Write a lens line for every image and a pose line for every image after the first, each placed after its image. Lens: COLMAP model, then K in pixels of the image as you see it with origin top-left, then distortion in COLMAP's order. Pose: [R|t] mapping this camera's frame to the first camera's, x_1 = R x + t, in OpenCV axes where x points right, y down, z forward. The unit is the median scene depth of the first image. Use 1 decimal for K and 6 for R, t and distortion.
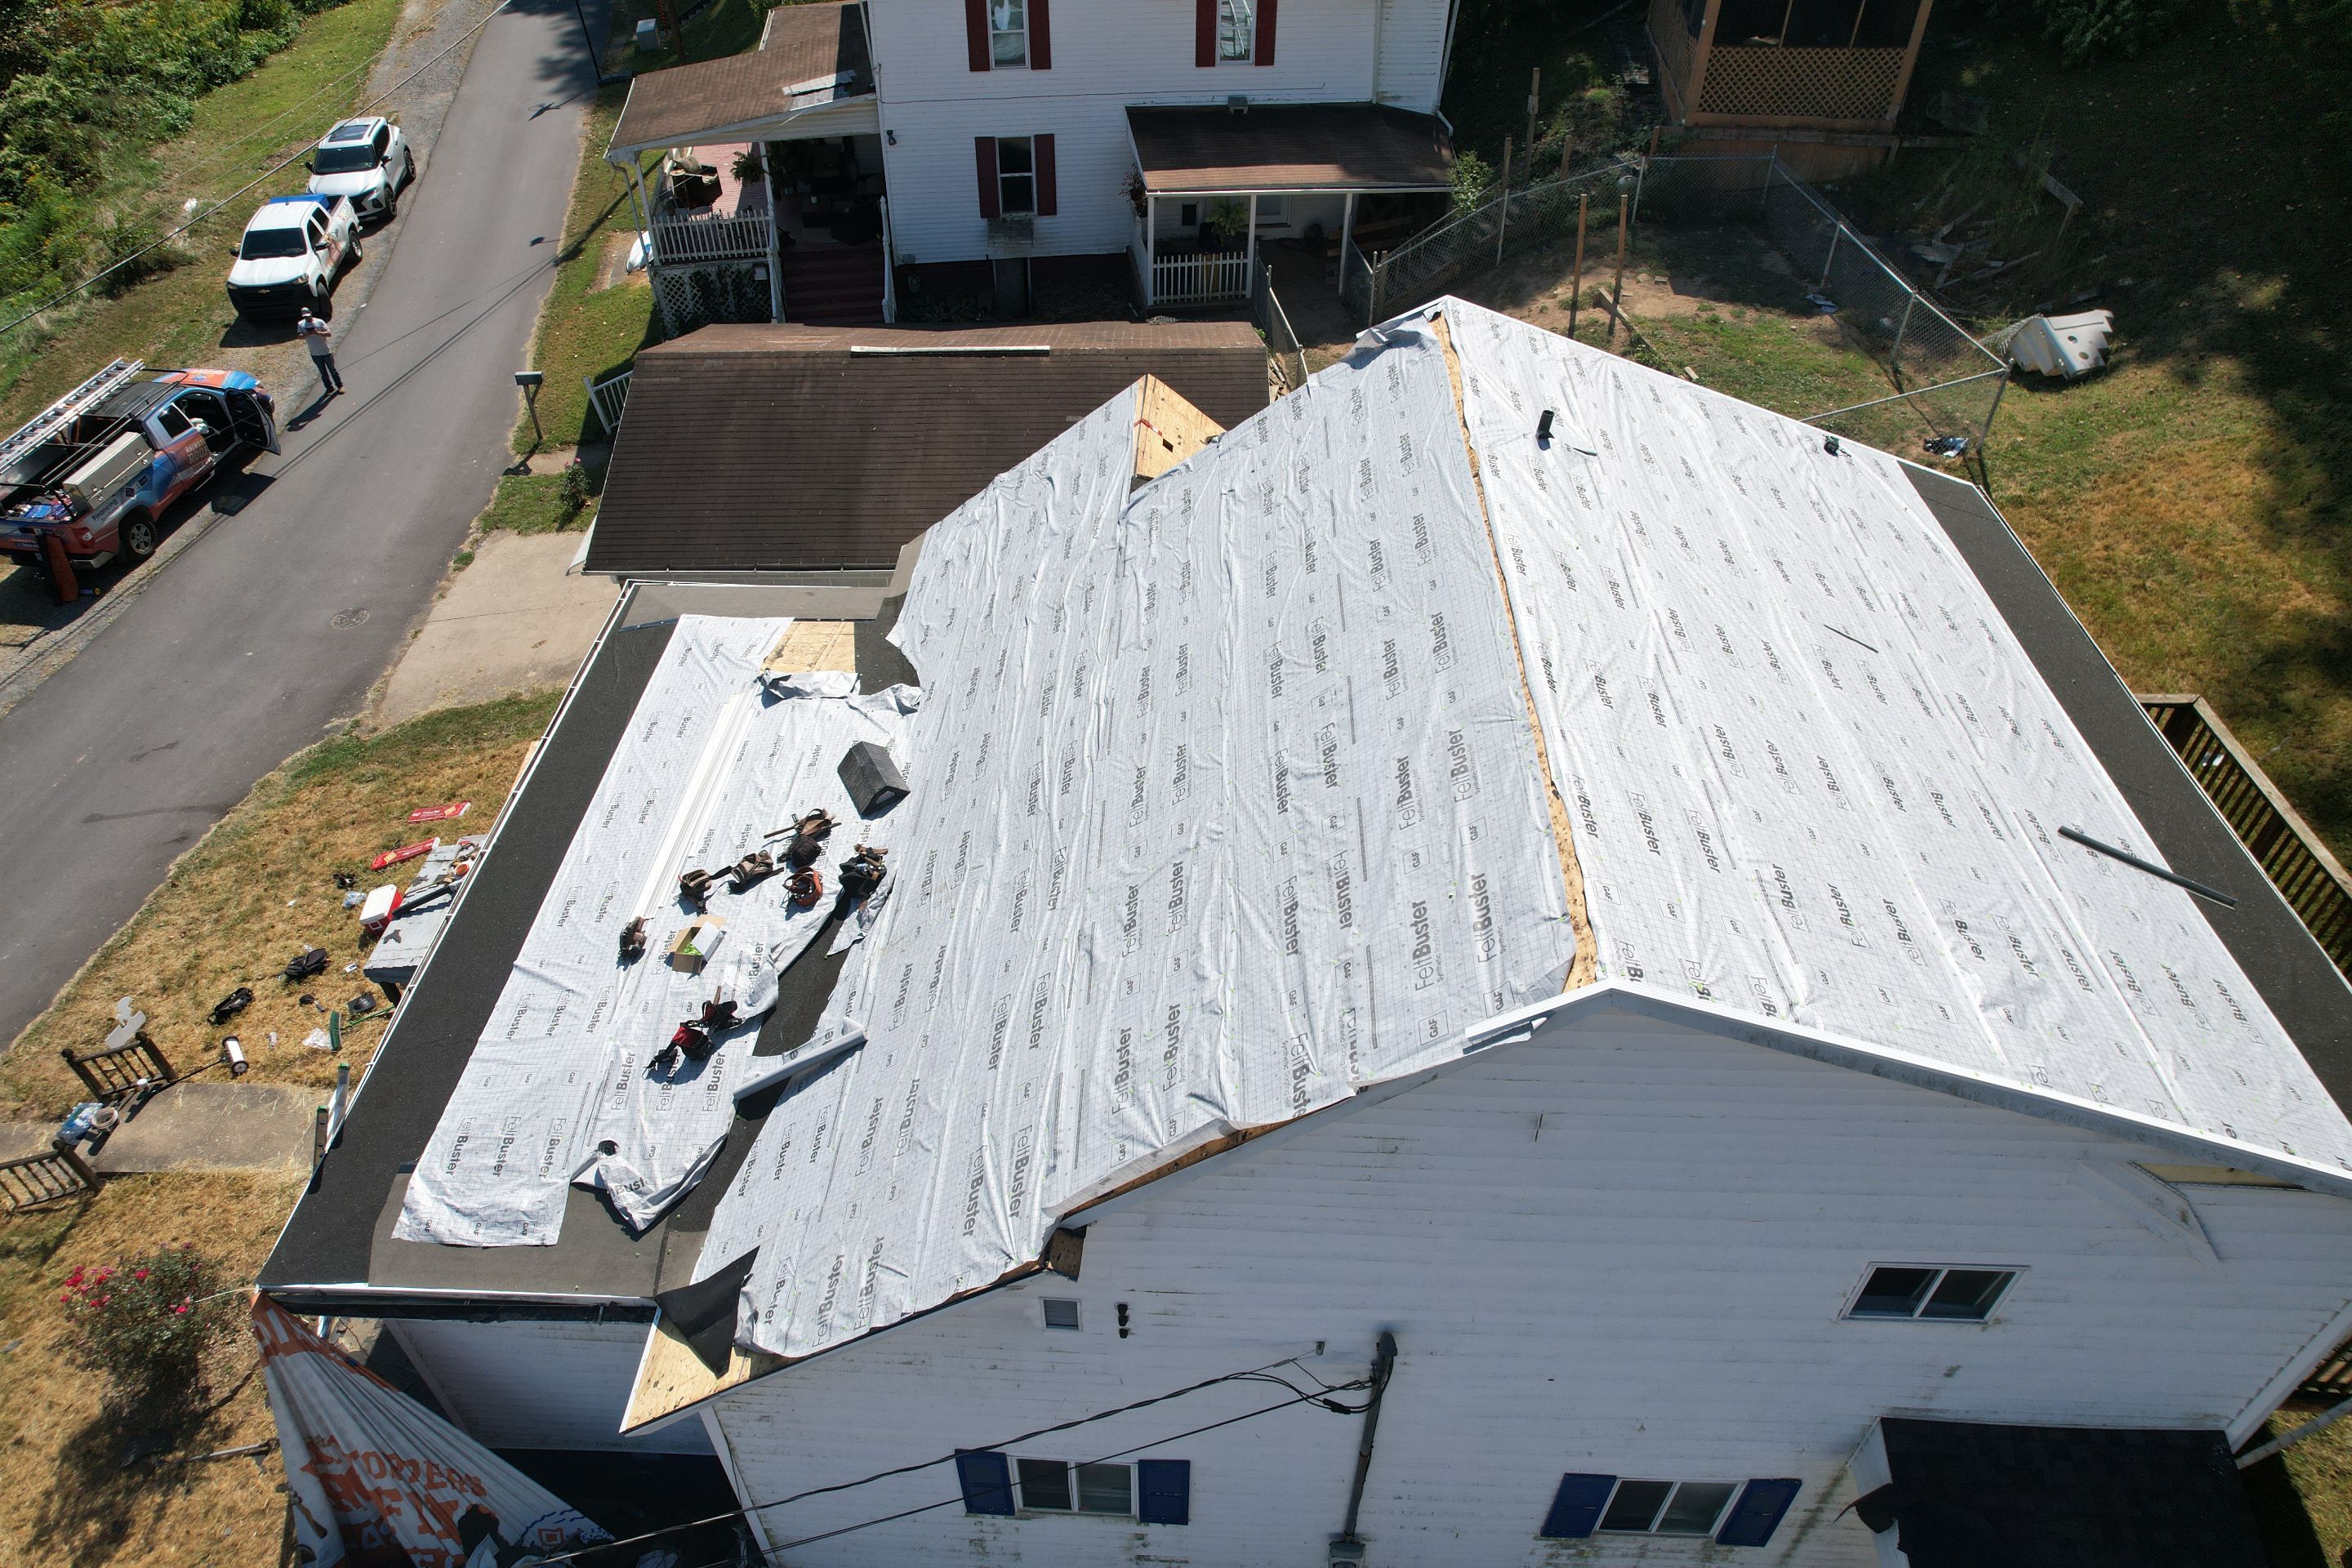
lens RADIAL K [[1505.7, 0, 1176.7], [0, 1505.7, 788.2], [0, 0, 1]] dist [-0.076644, 0.066909]
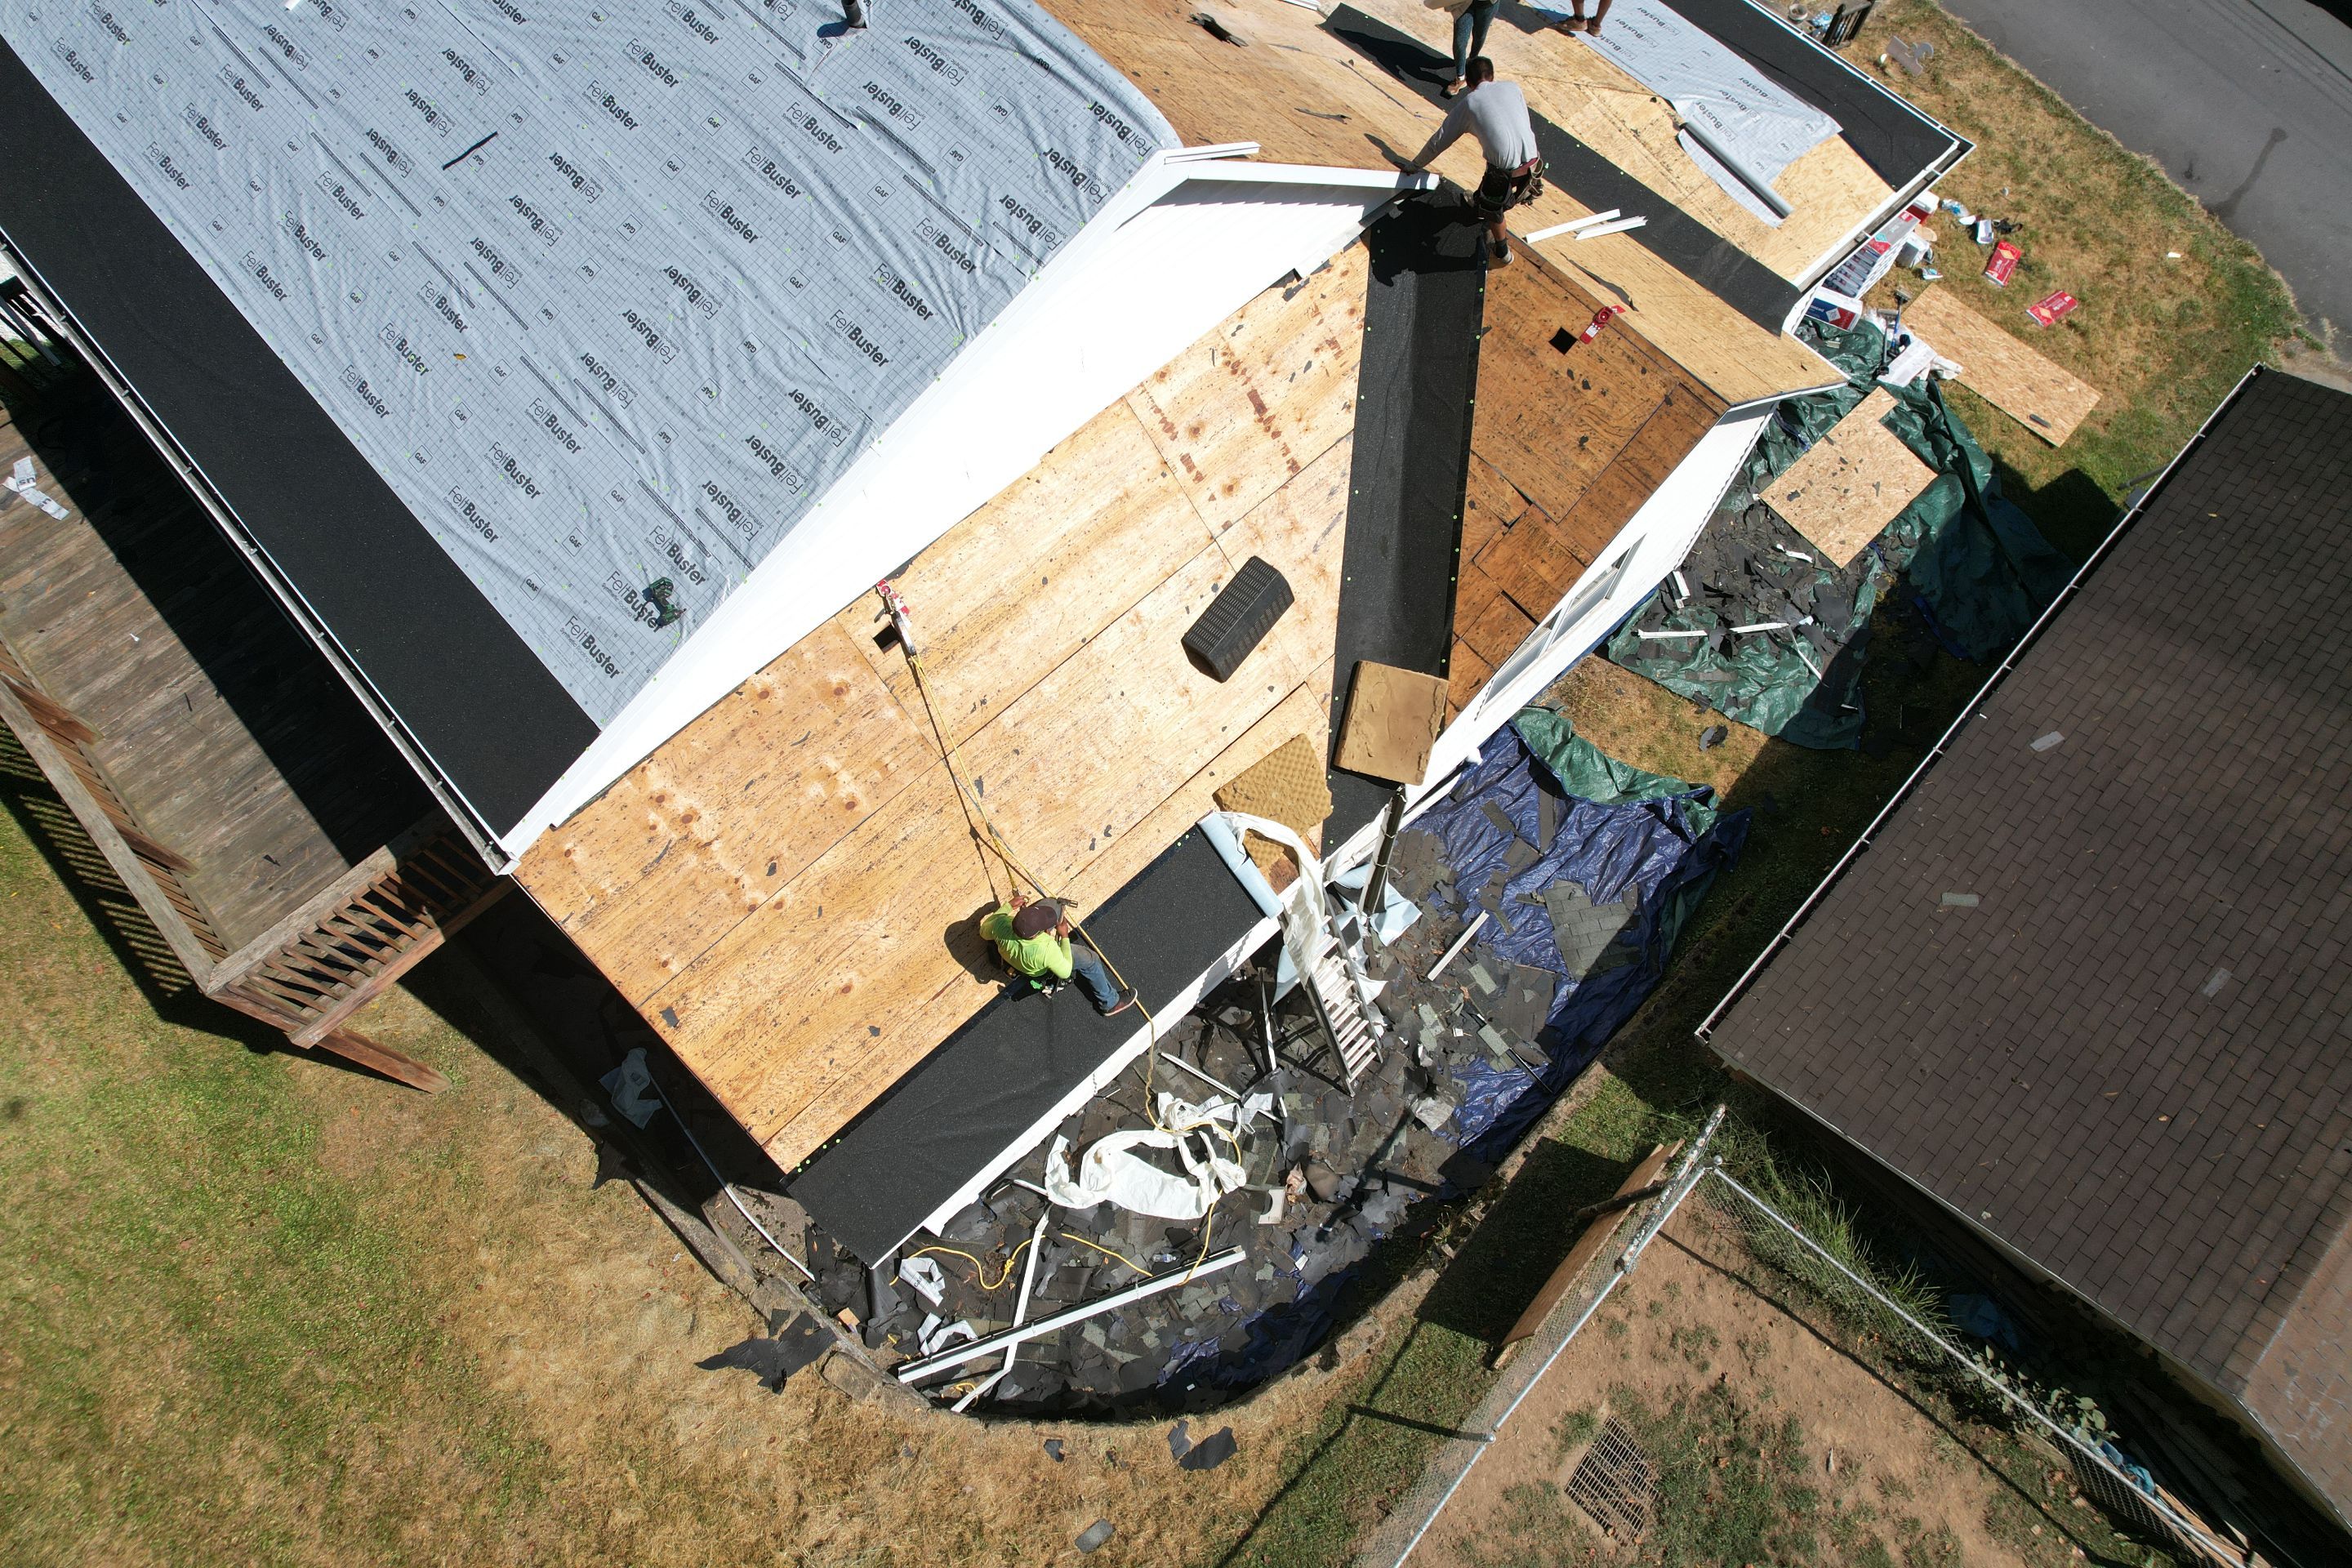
lens RADIAL K [[1512.6, 0, 1173.2], [0, 1512.6, 783.9], [0, 0, 1]] dist [-0.087622, 0.082664]
pose [[-0.707322, 0.651056, -0.275356, 0.273191], [-0.469446, -0.141400, 0.871566, -0.477261], [0.528503, 0.745742, 0.405651, 0.484208]]
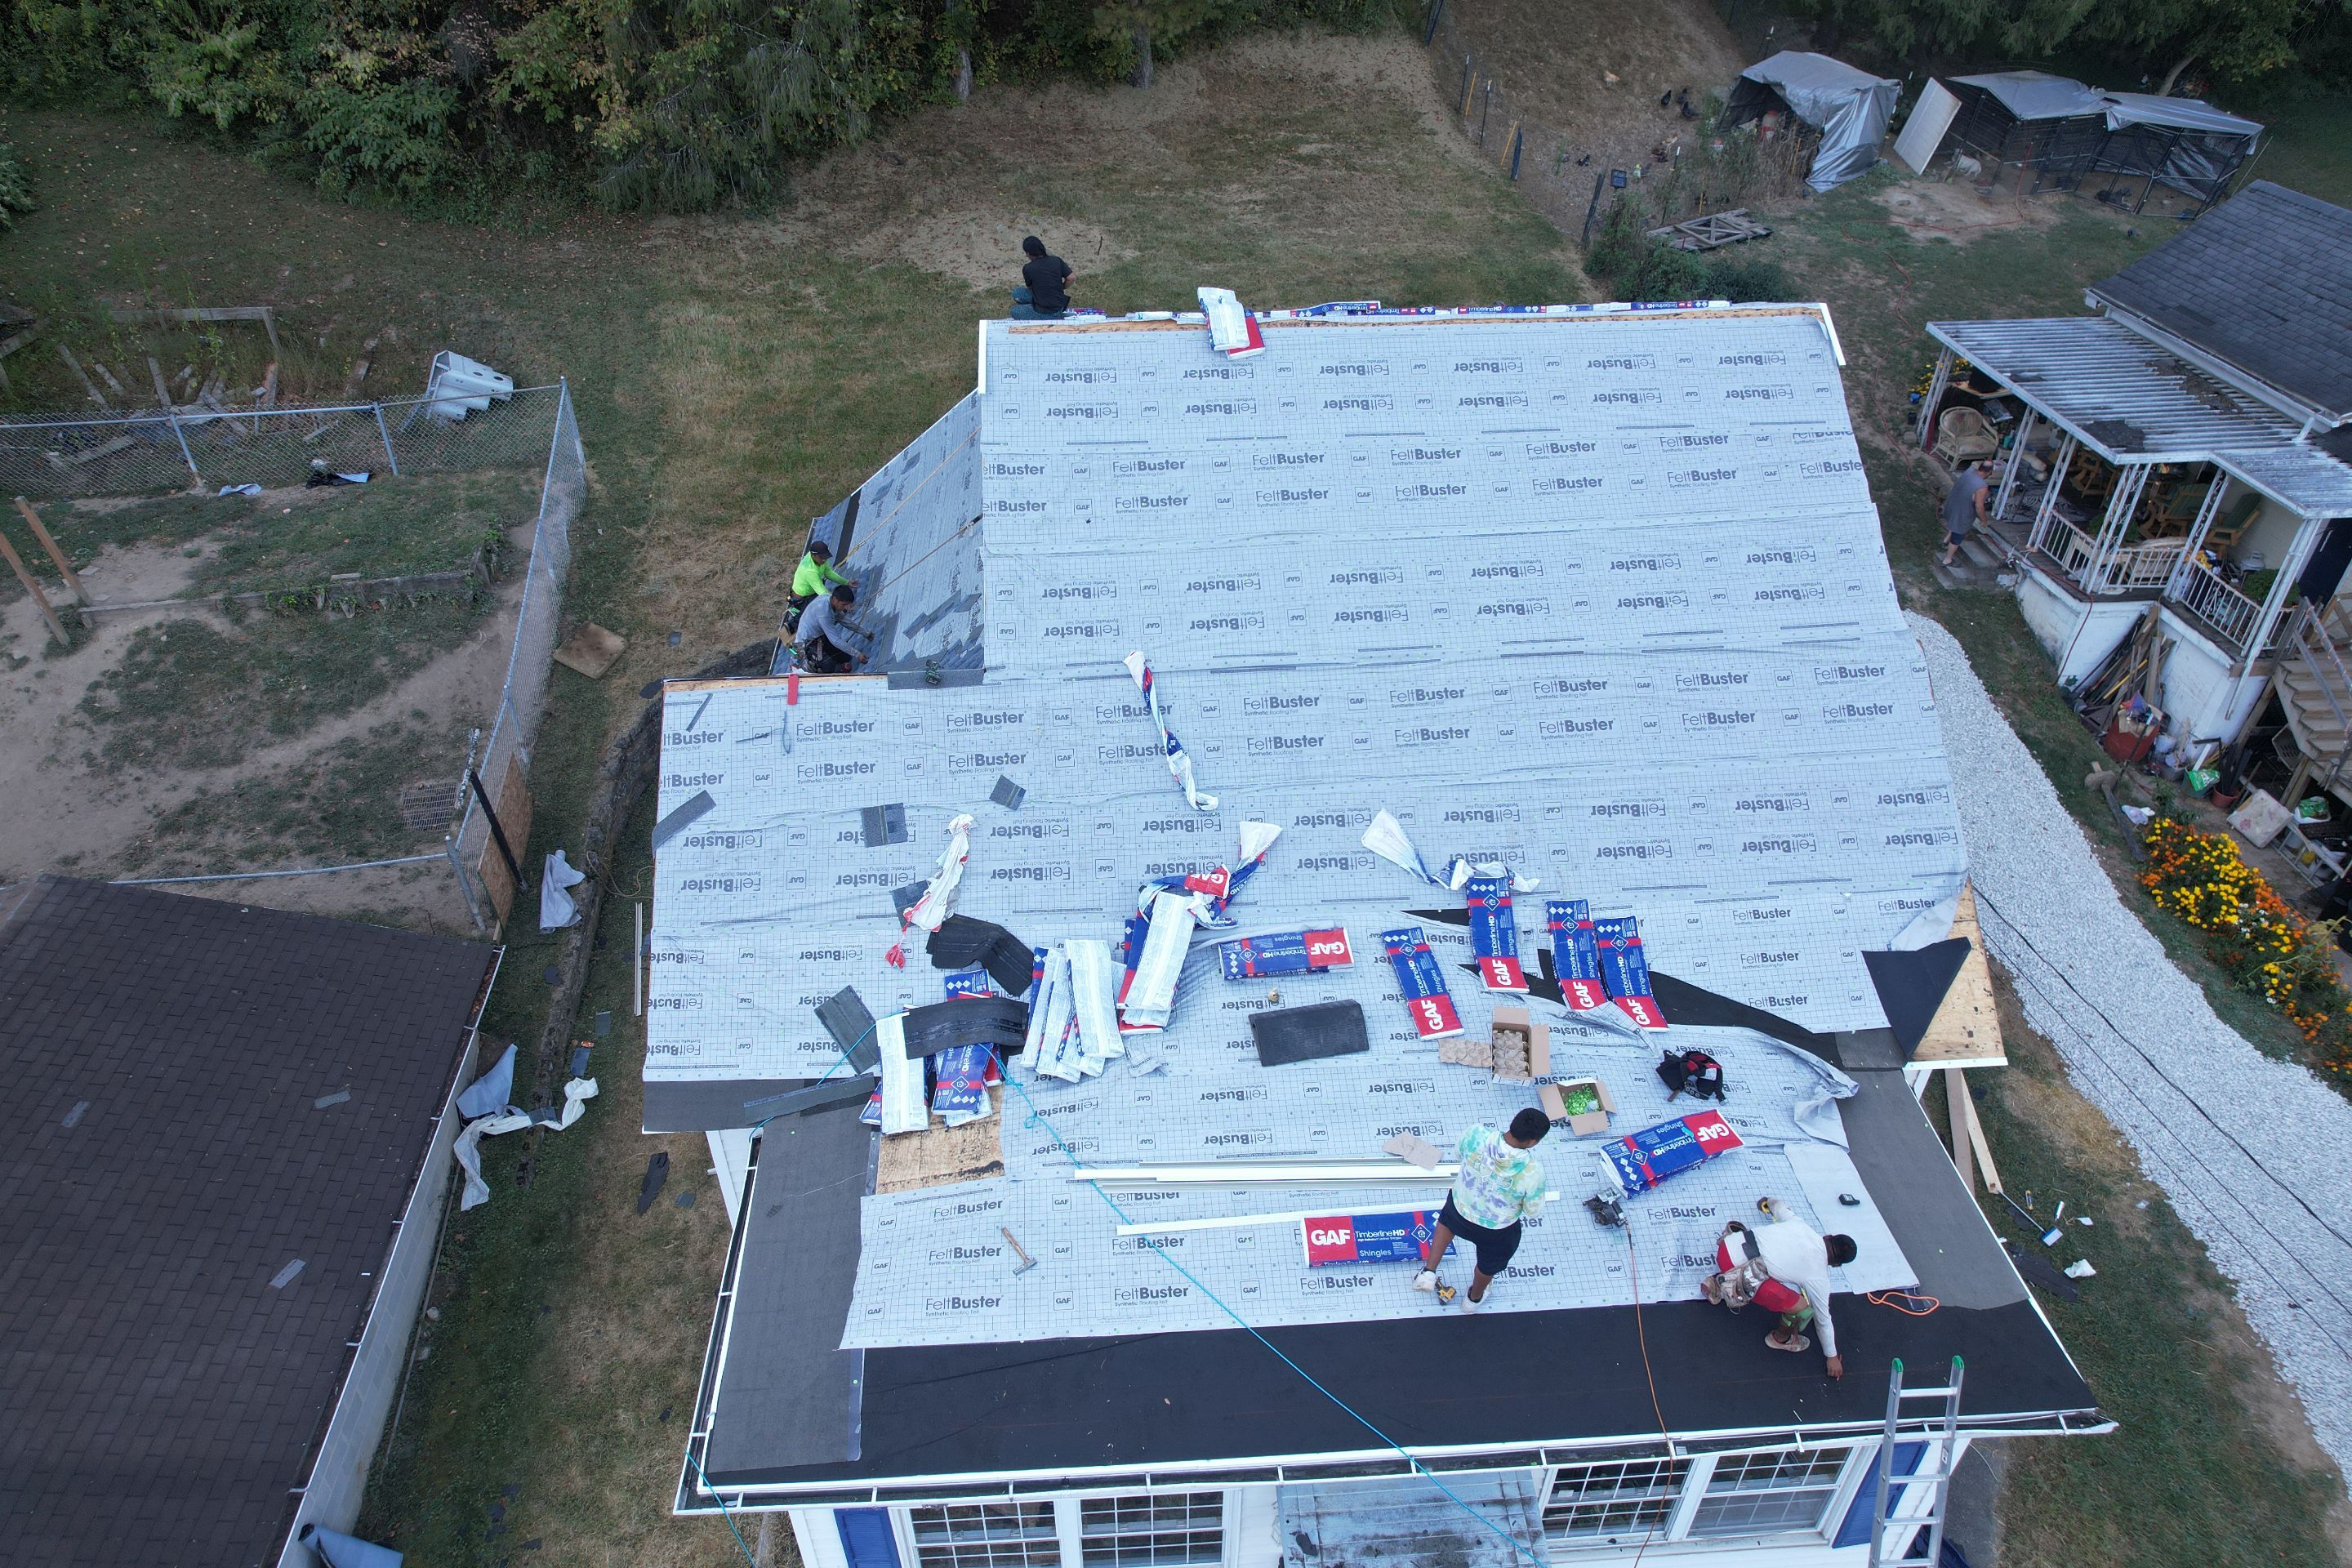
lens RADIAL K [[1512.6, 0, 1173.1], [0, 1512.6, 793.2], [0, 0, 1]] dist [-0.088256, 0.083366]
pose [[-0.100403, -0.580382, 0.808131, -0.457499], [0.648977, 0.577459, 0.495348, -0.295671], [-0.754153, 0.574193, 0.318676, 0.387790]]
